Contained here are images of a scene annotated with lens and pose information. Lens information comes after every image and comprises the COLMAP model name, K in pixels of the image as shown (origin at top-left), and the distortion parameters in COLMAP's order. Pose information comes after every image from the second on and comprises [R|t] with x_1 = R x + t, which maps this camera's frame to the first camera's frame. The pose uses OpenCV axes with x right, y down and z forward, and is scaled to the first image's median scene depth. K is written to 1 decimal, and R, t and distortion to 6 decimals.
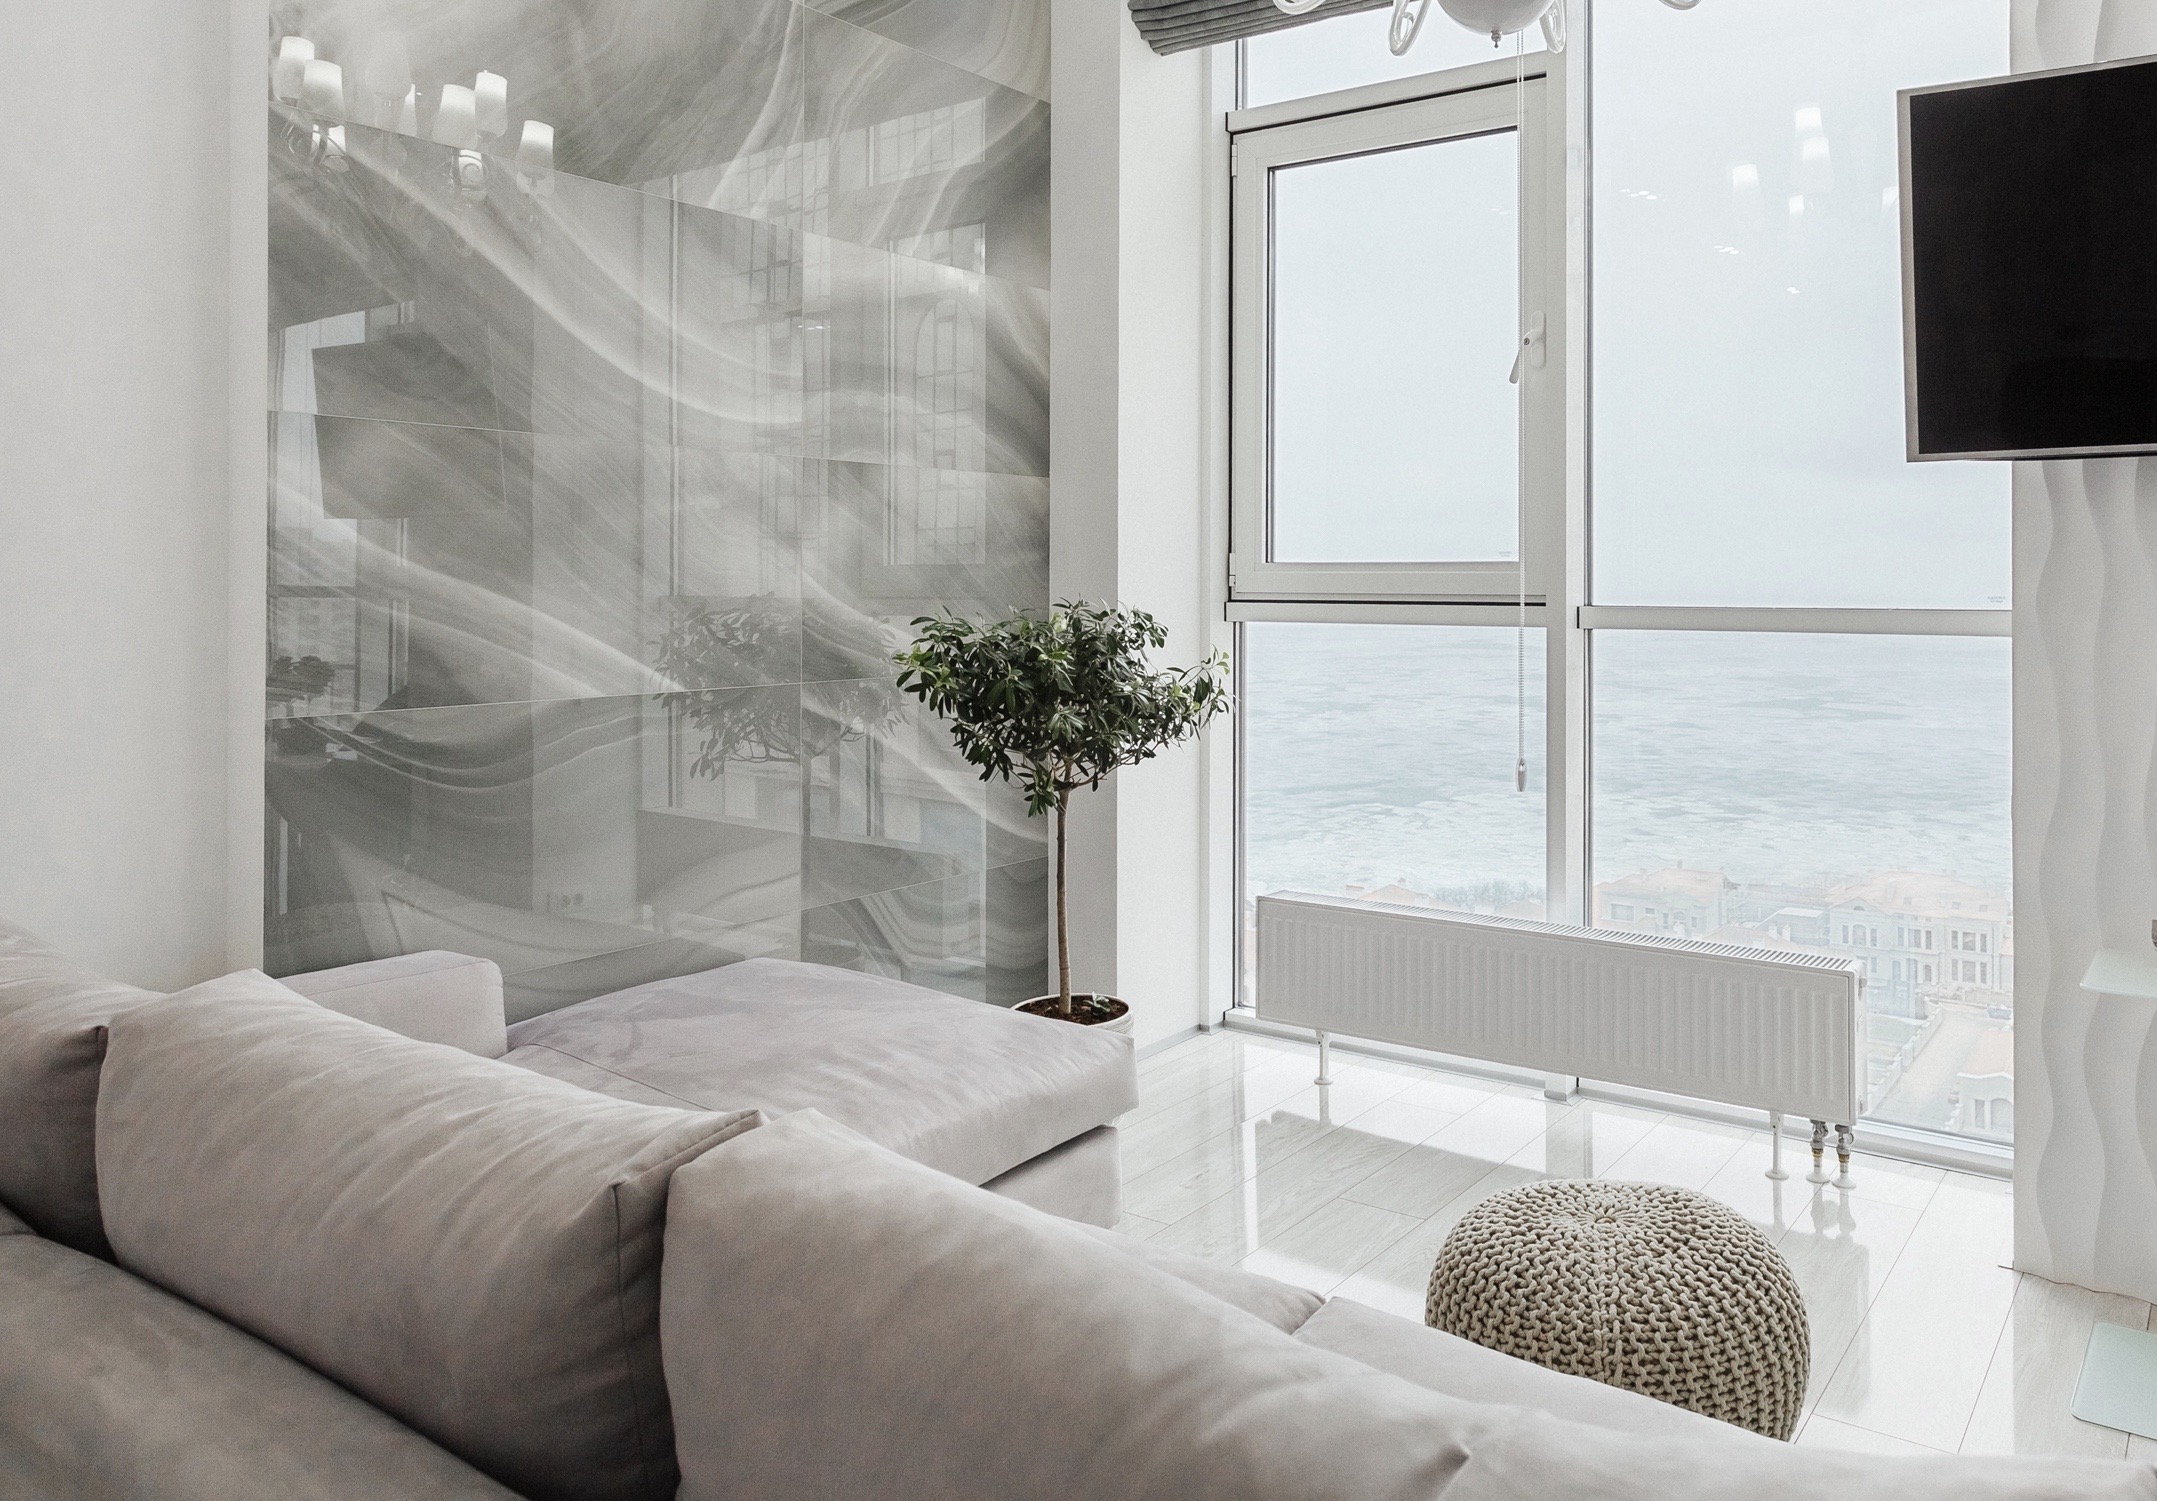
lens RADIAL K [[1486.1, 0, 1350.9], [0, 1486.1, 581.6], [0, 0, 1]] dist [-0.006393, 0.027126]
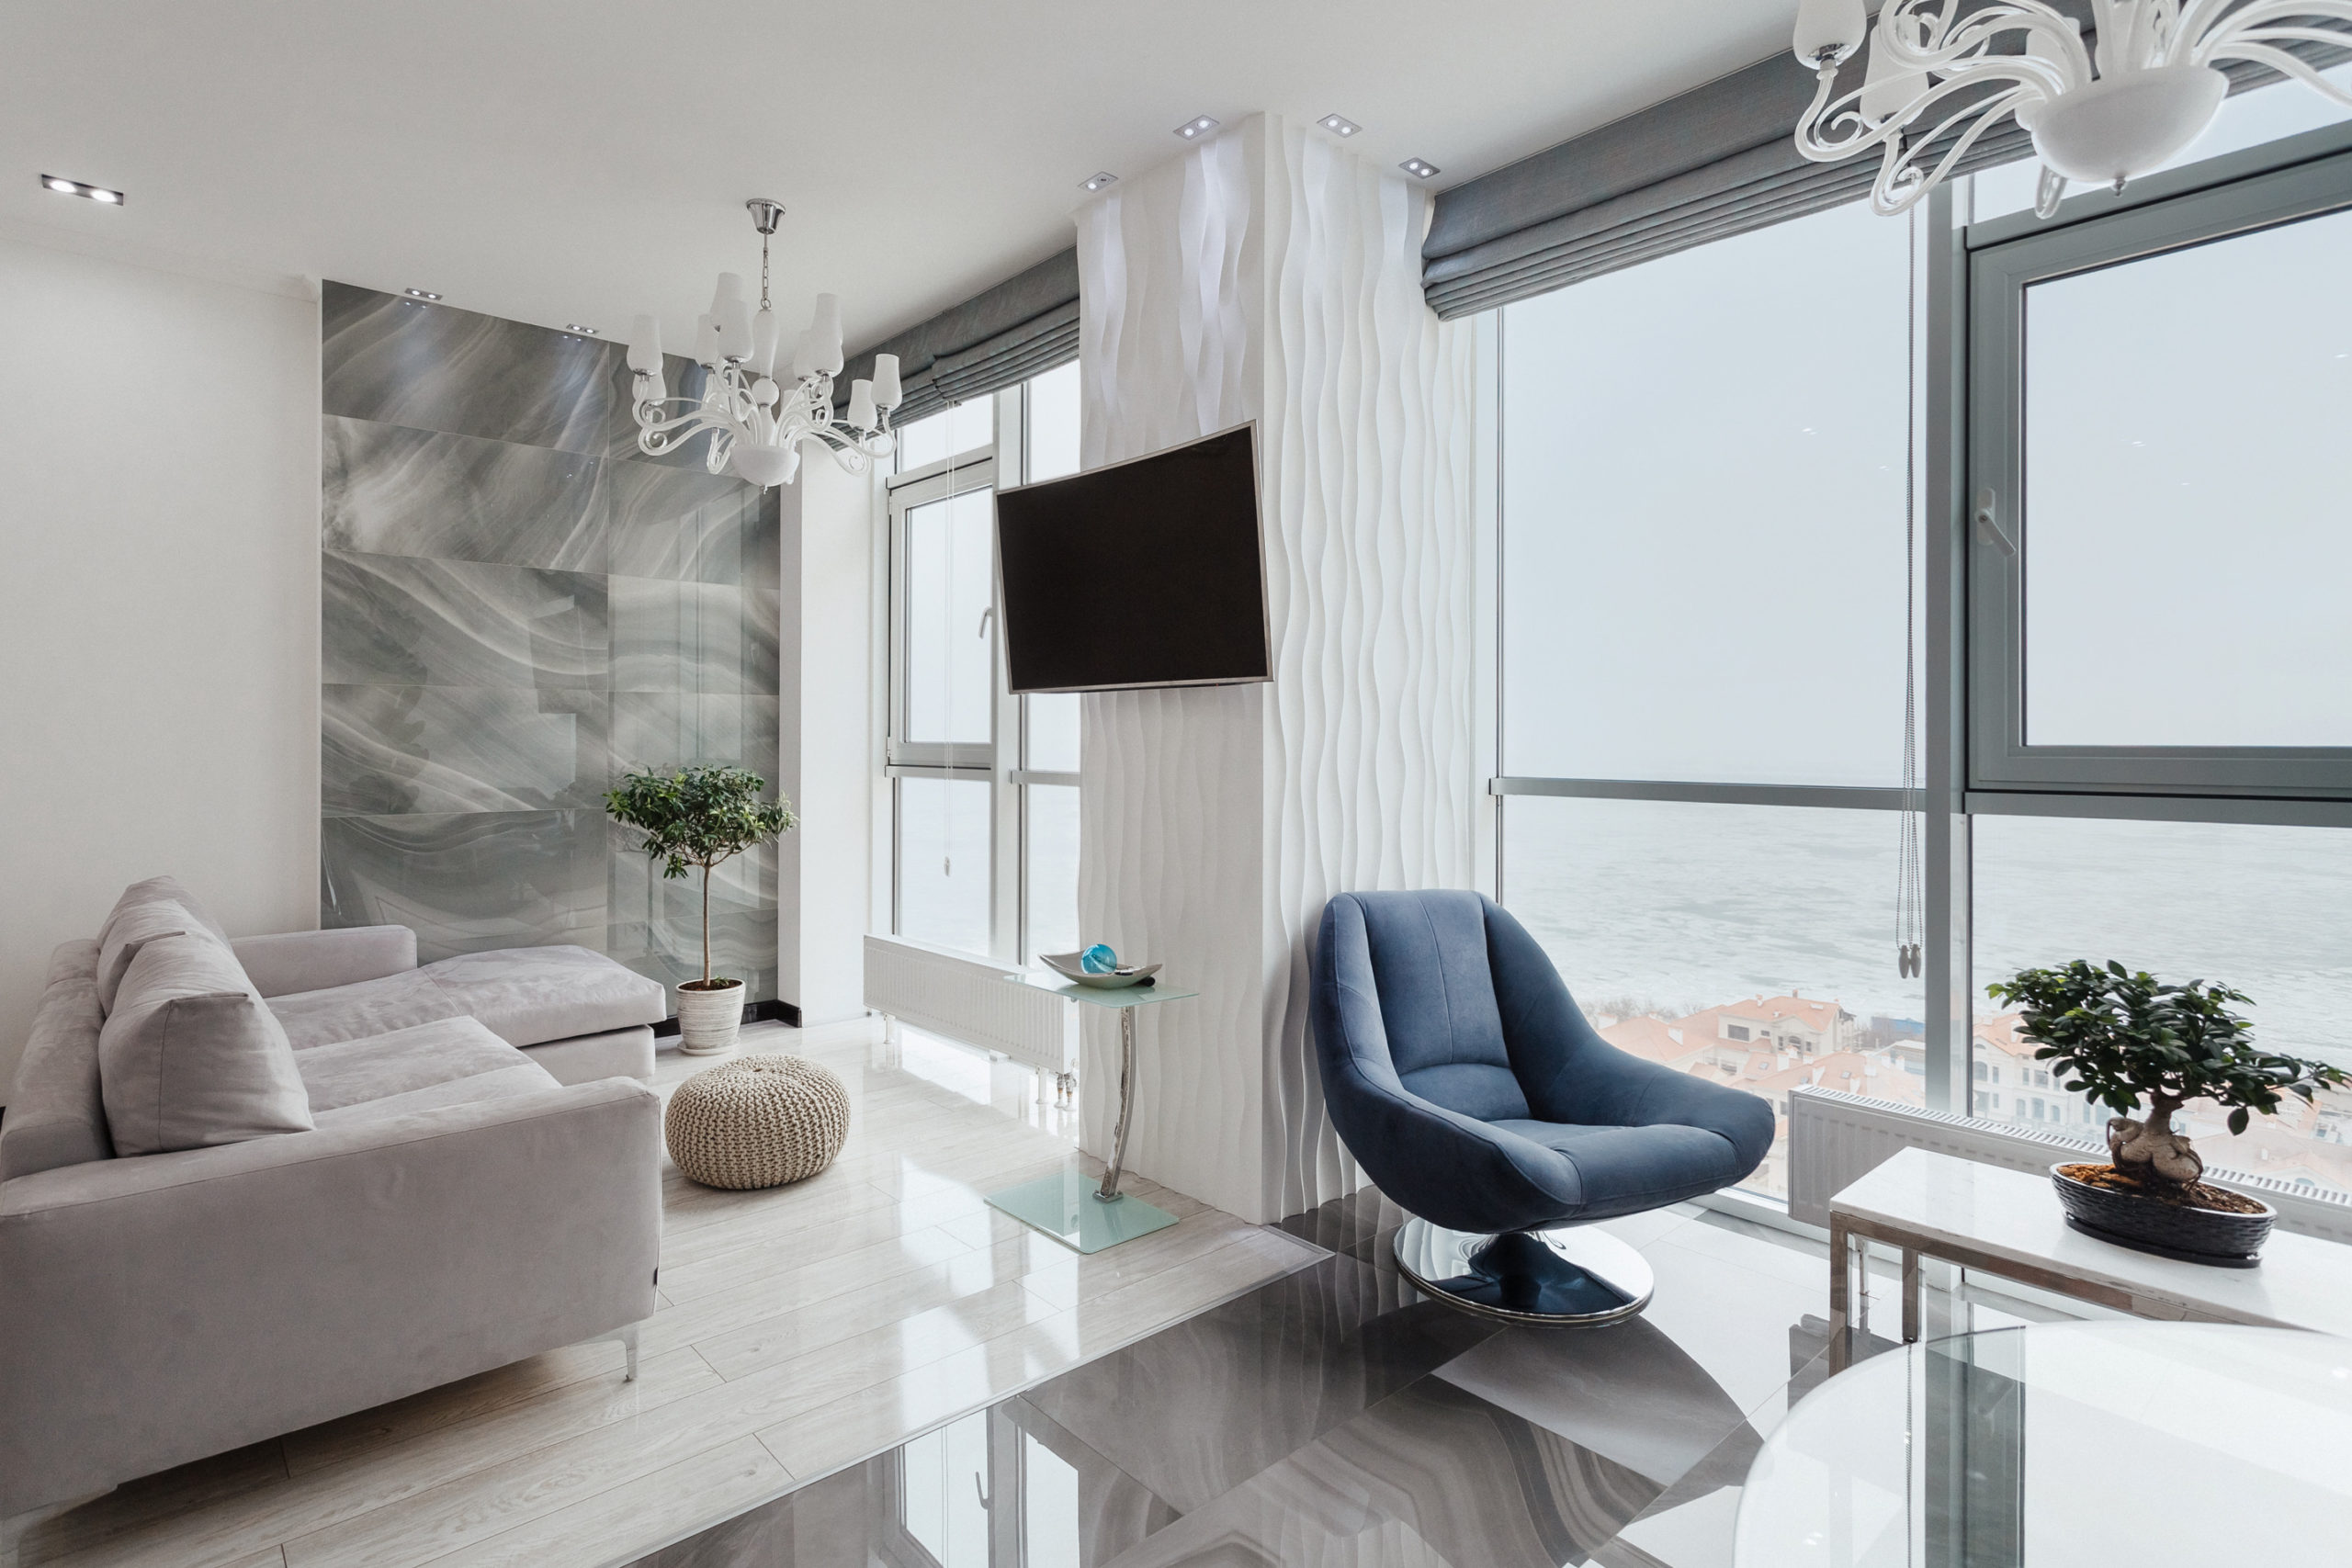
lens RADIAL K [[1181.0, 0, 1116.2], [0, 1181.0, 749.7], [0, 0, 1]] dist [0.007553, 0.000370]
pose [[0.946717, 0.002289, -0.322058, 0.777736], [0.000064, 0.999973, 0.007295, -0.019103], [0.322066, -0.006927, 0.946692, -0.256176]]
